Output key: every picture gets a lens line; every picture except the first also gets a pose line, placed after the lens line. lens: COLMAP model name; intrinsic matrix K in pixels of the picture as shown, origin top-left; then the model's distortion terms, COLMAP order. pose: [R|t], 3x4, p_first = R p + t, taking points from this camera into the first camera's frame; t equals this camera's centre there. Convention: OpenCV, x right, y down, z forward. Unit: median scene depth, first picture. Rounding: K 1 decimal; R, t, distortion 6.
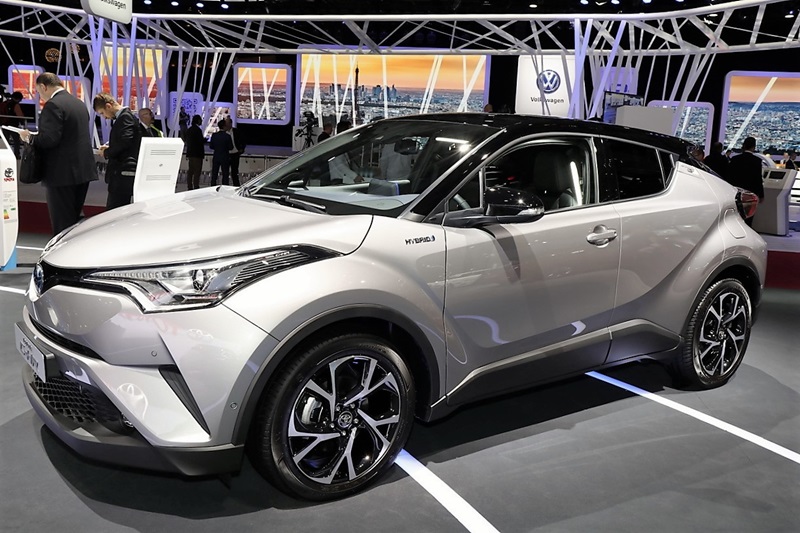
lens RADIAL K [[774.6, 0, 399.6], [0, 774.6, 269.5], [0, 0, 1]] dist [-0.003108, 0.000000]
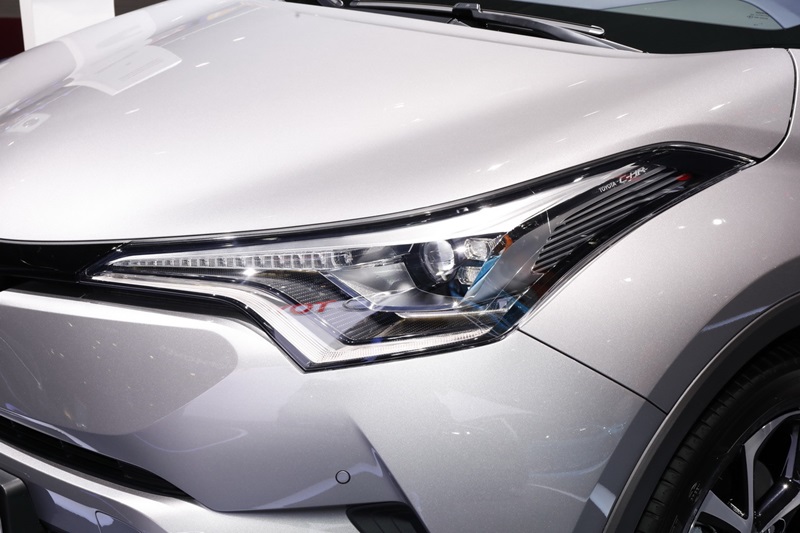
lens RADIAL K [[1350.6, 0, 400.2], [0, 1350.6, 266.1], [0, 0, 1]] dist [0.036299, 0.000000]
pose [[0.991598, -0.076266, 0.104486, -0.340759], [0.060939, 0.987882, 0.142742, -0.078749], [-0.114106, -0.135176, 0.984229, 0.364190]]
